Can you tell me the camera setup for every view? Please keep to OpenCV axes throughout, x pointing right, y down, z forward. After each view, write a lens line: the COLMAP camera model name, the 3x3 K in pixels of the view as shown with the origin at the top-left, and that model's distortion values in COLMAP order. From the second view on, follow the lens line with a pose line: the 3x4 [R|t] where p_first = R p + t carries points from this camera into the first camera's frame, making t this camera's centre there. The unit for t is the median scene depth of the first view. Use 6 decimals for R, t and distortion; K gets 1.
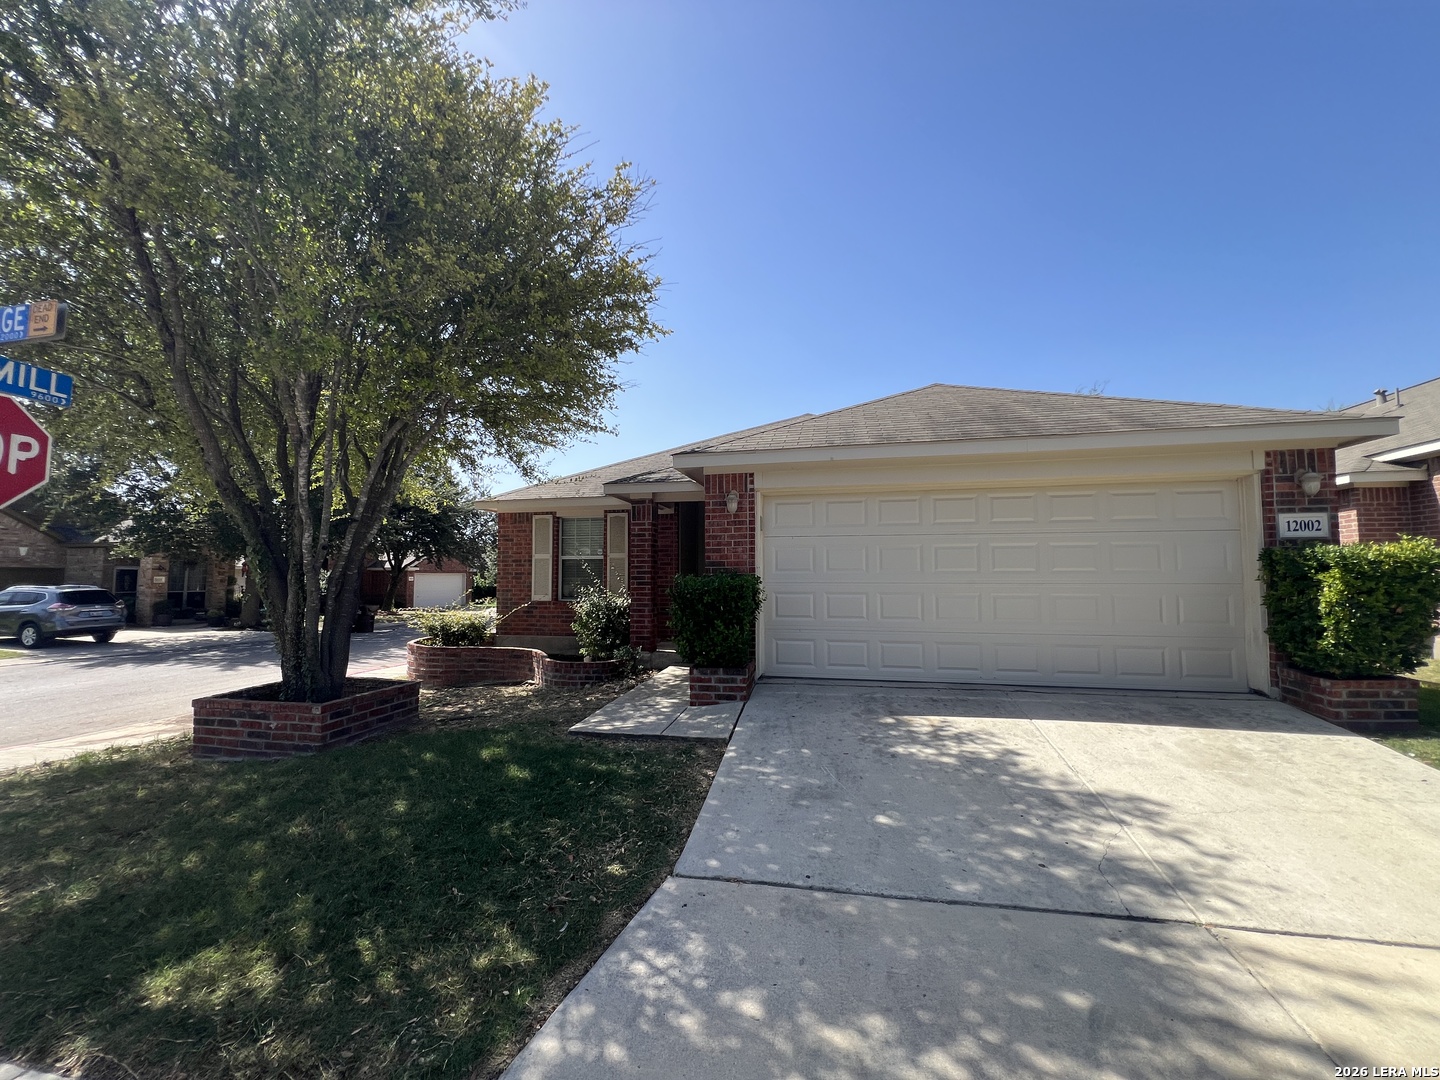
lens RADIAL K [[576.2, 0, 718.8], [0, 576.2, 539.2], [0, 0, 1]] dist [-0.000499, 0.000048]
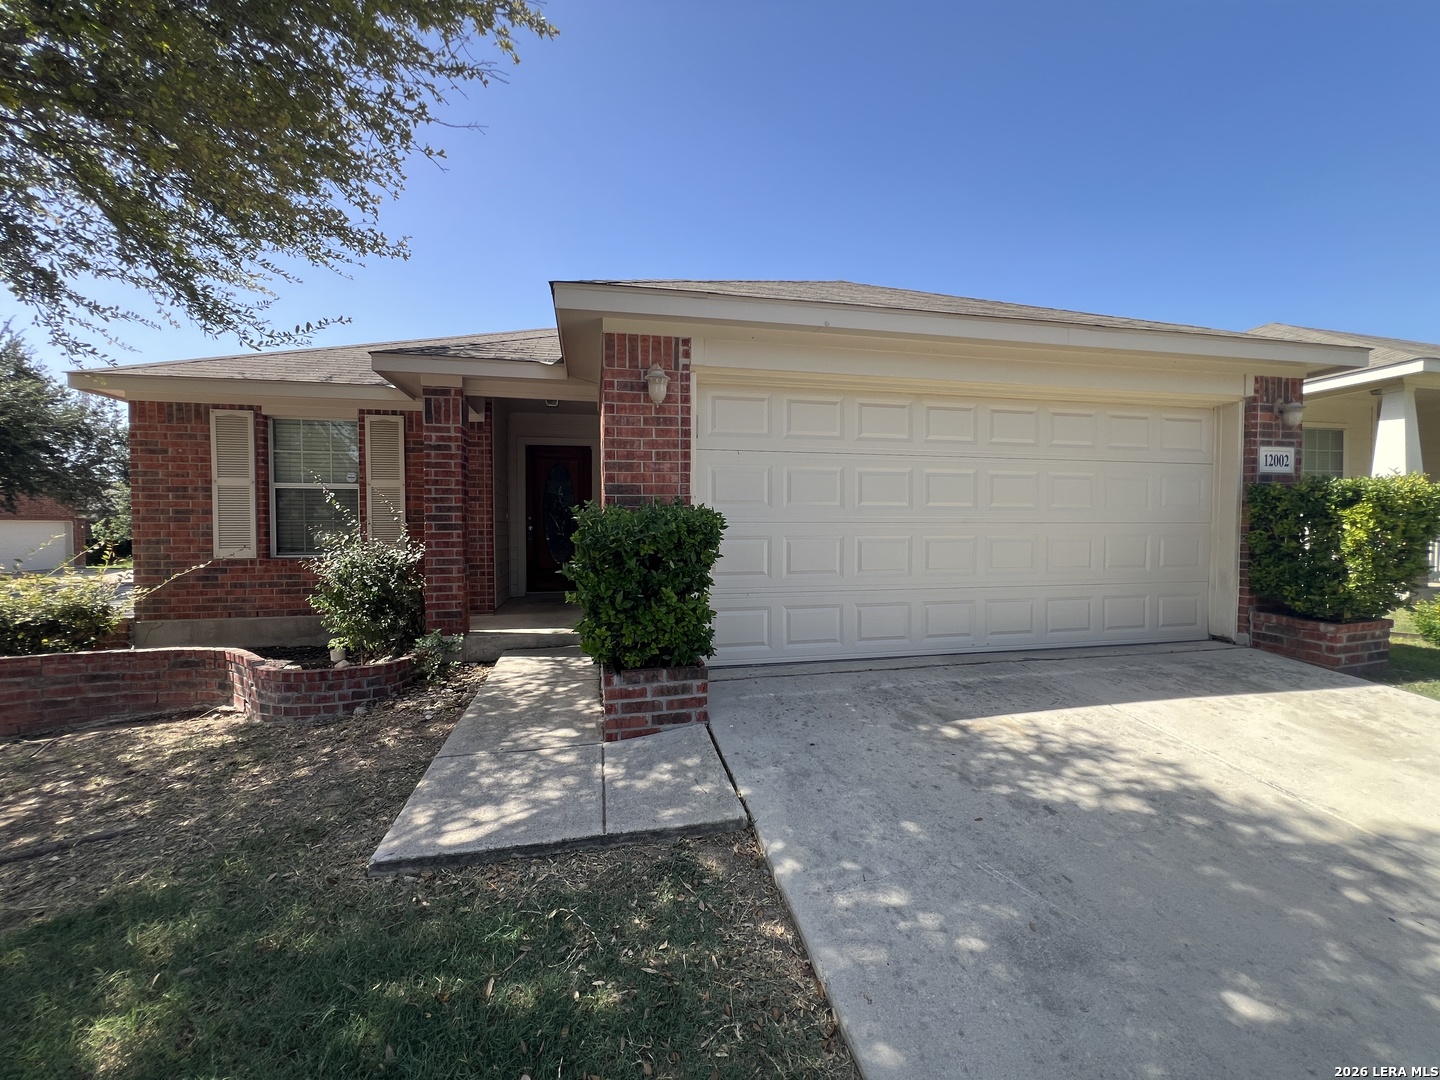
lens RADIAL K [[576.2, 0, 718.8], [0, 576.2, 539.2], [0, 0, 1]] dist [-0.000499, 0.000048]
pose [[0.910979, -0.008516, 0.412366, -0.160983], [-0.026562, 0.996500, 0.079260, 0.044667], [-0.411597, -0.083157, 0.907564, 0.426076]]
